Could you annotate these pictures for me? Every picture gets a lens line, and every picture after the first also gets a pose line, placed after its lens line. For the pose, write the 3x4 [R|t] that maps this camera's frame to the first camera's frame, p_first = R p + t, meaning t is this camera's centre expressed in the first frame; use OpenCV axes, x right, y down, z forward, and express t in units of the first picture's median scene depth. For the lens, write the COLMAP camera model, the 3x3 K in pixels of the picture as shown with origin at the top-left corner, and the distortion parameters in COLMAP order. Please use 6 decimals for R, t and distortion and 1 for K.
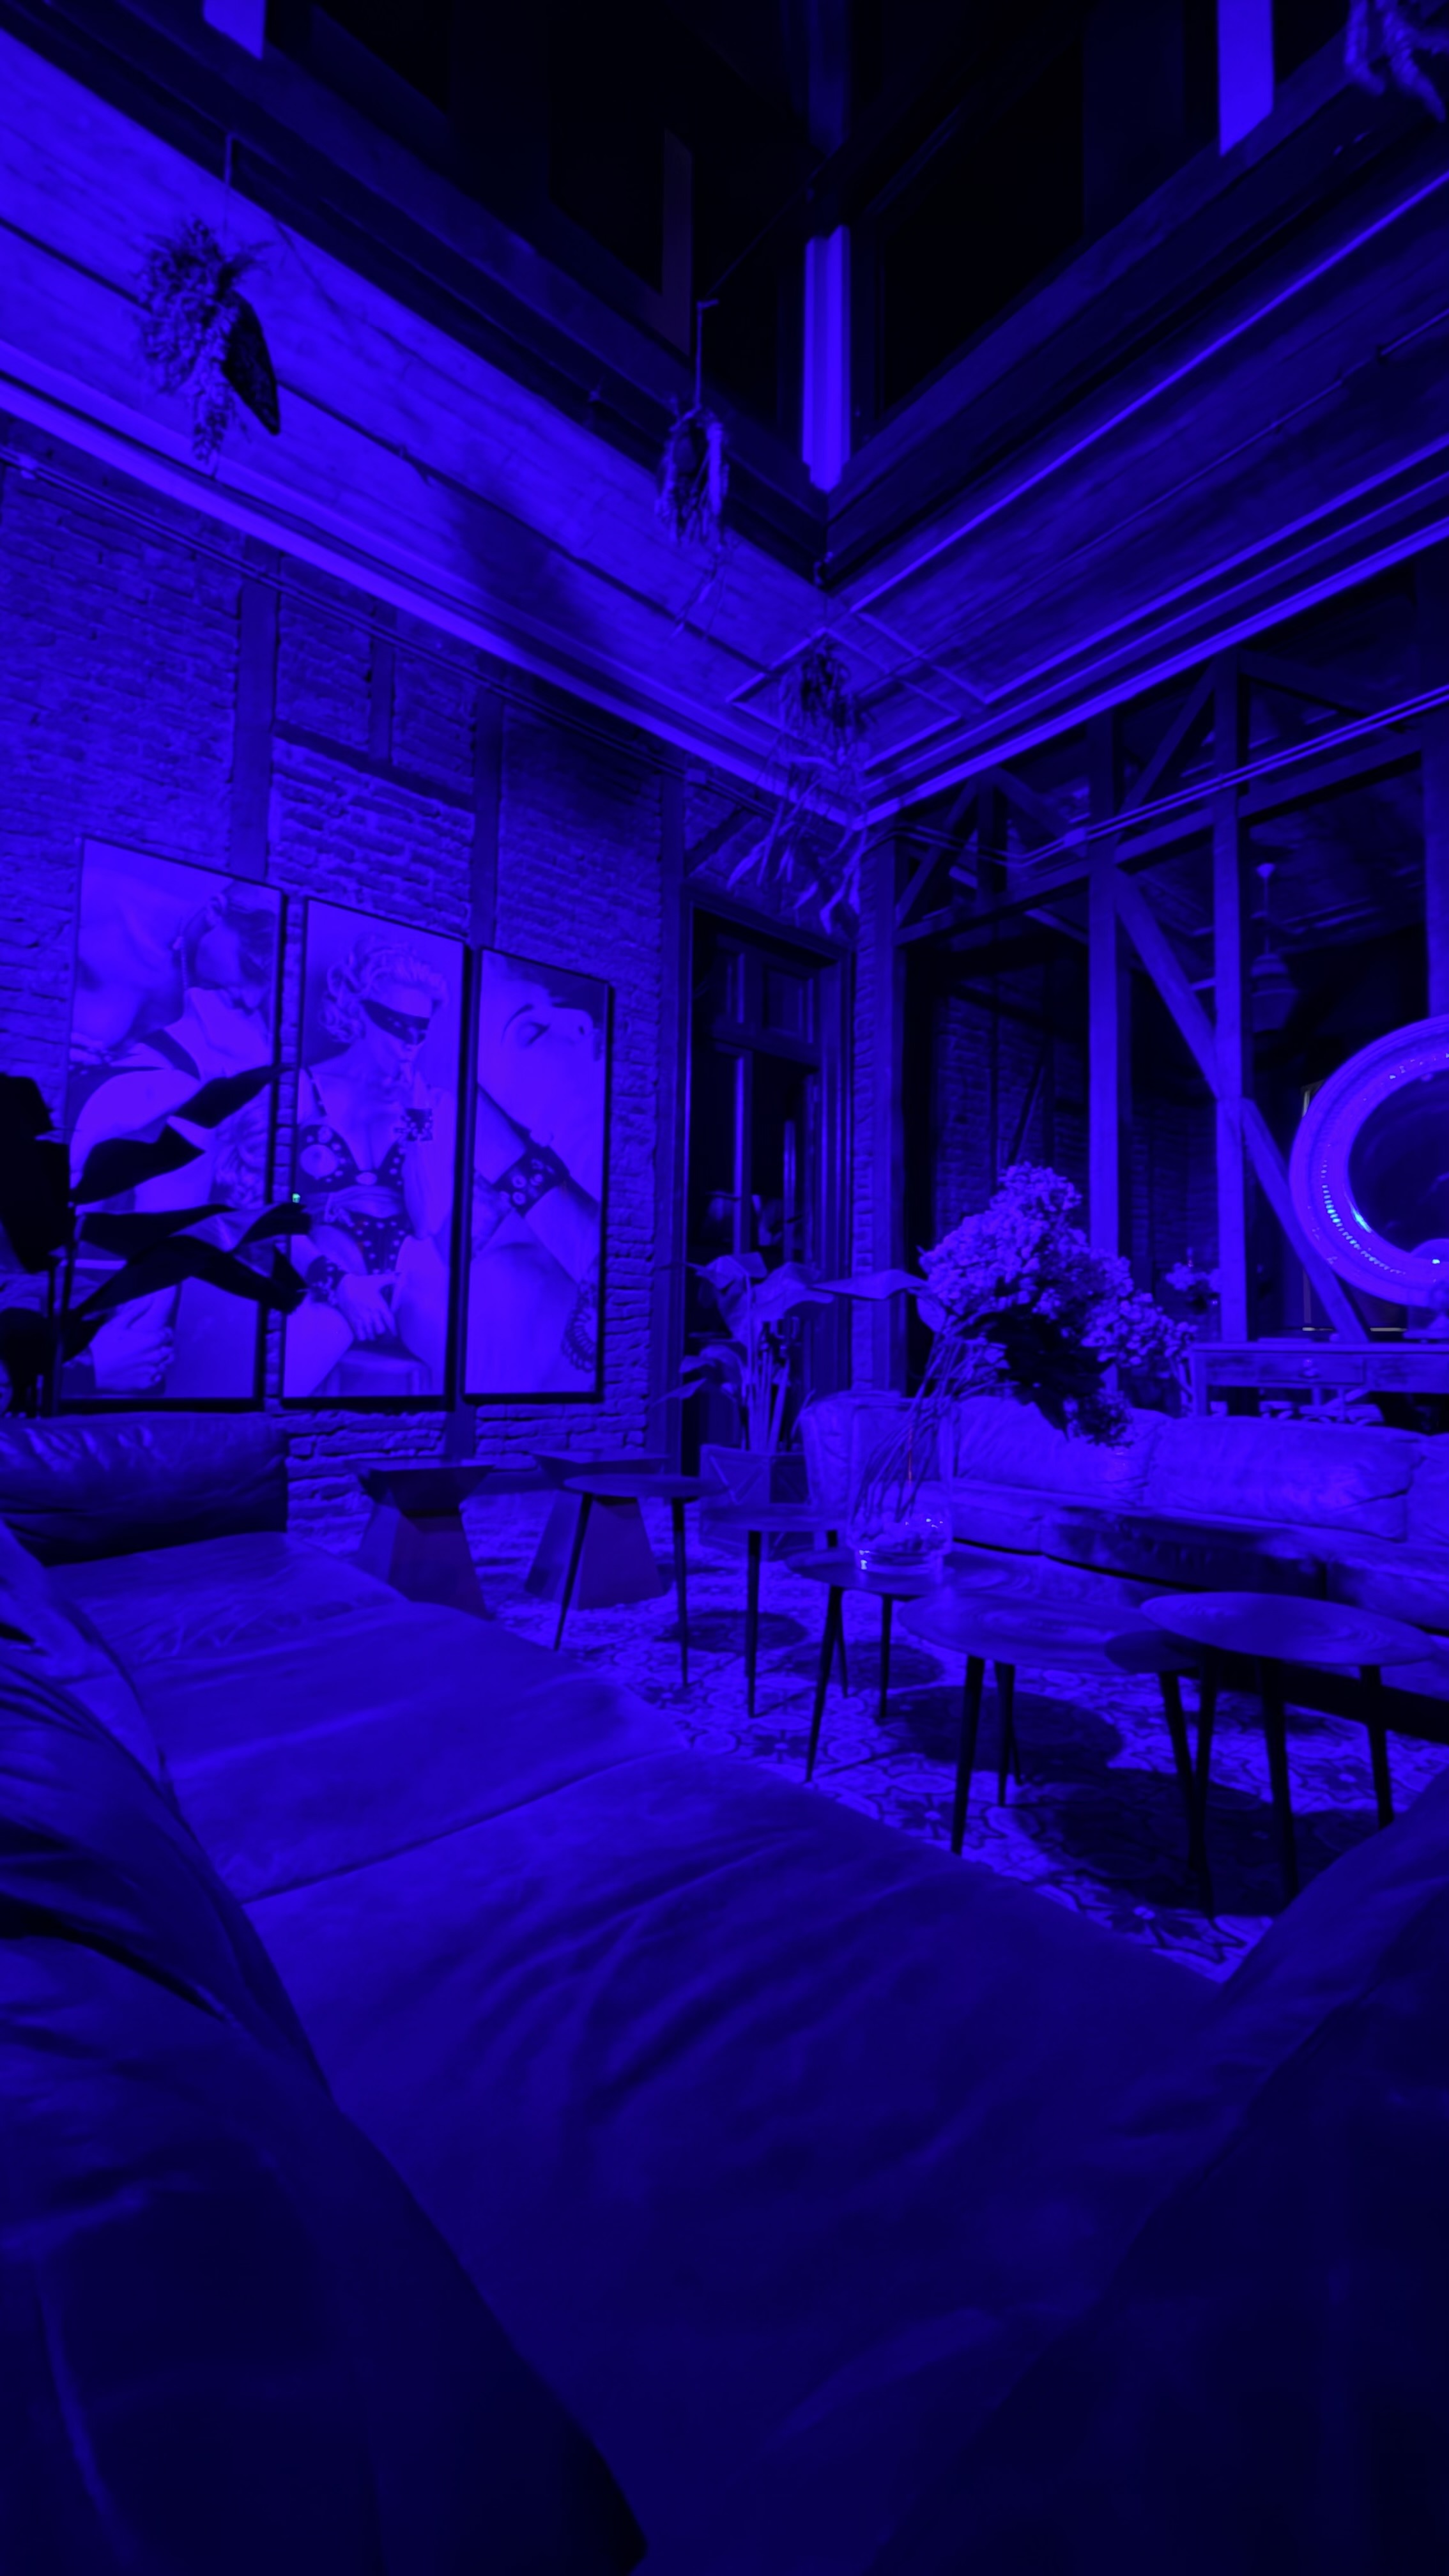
lens RADIAL K [[1008.1, 0, 737.2], [0, 1008.1, 1277.5], [0, 0, 1]] dist [0.000765, -0.000004]
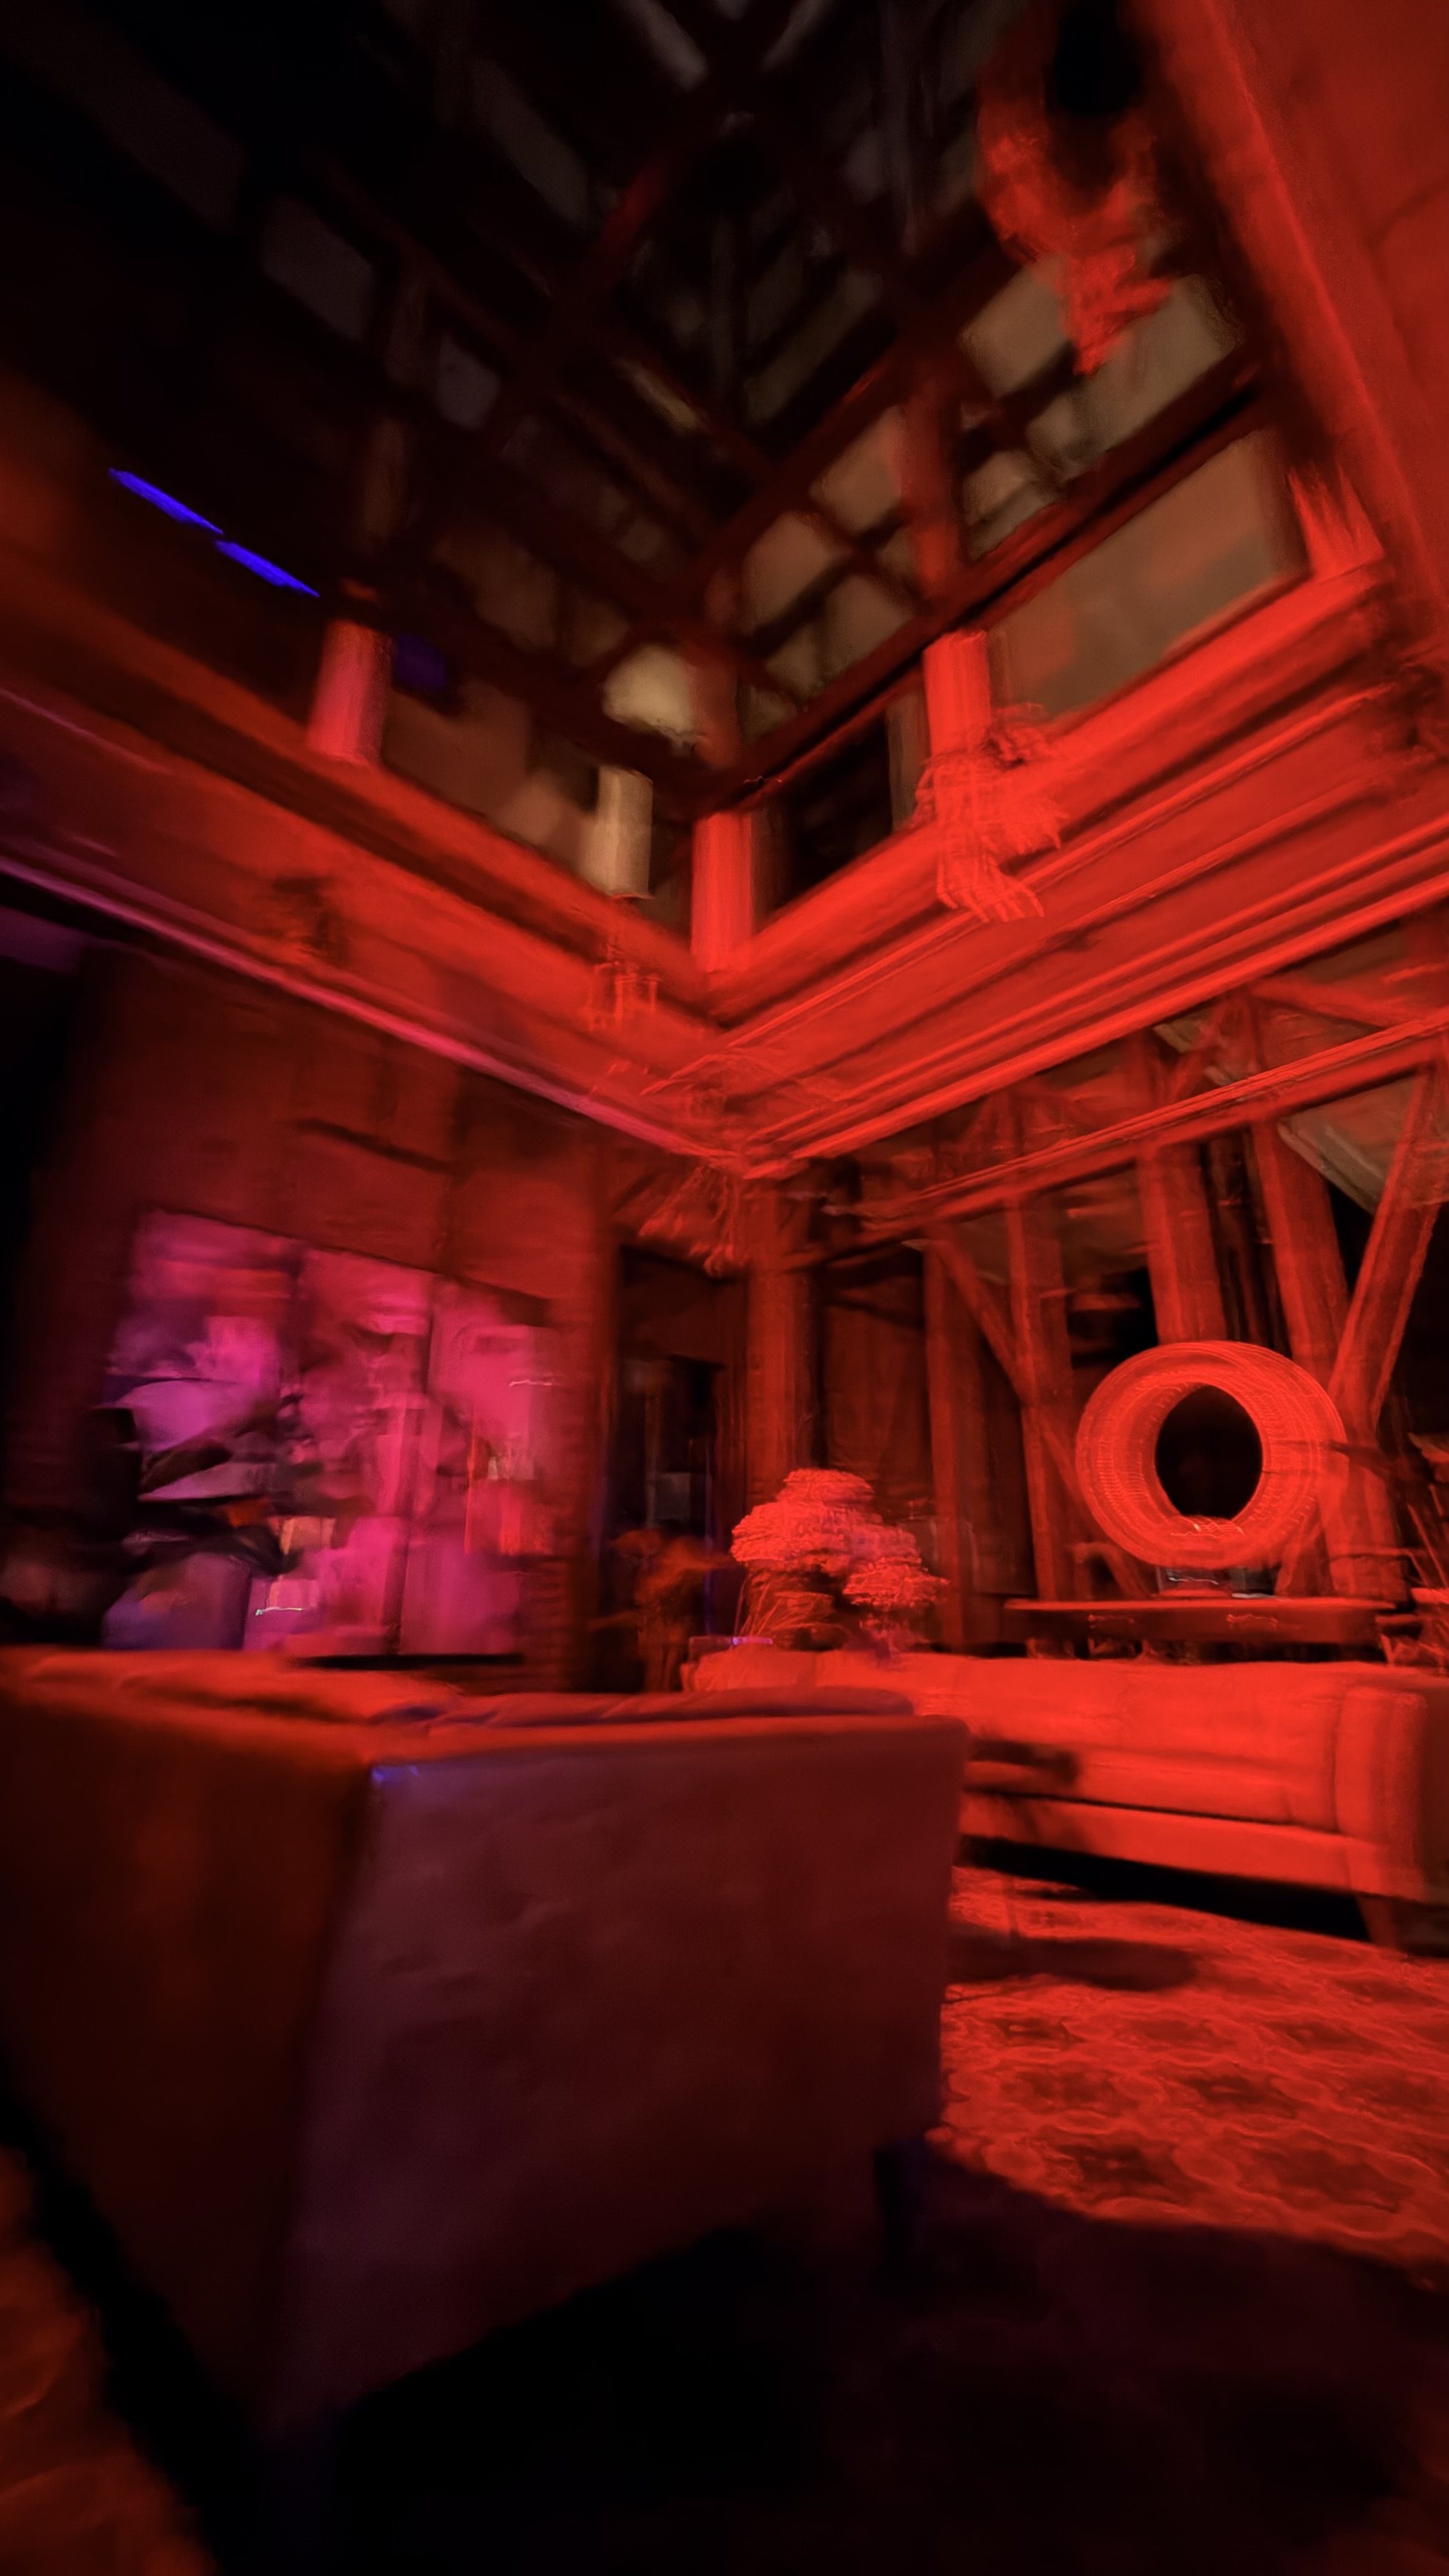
lens RADIAL K [[1008.1, 0, 737.2], [0, 1008.1, 1277.5], [0, 0, 1]] dist [0.000765, -0.000004]
pose [[0.997214, 0.007805, 0.074184, 0.011965], [0.012483, 0.963025, -0.269123, 0.009652], [-0.073542, 0.269299, 0.960245, -0.225750]]
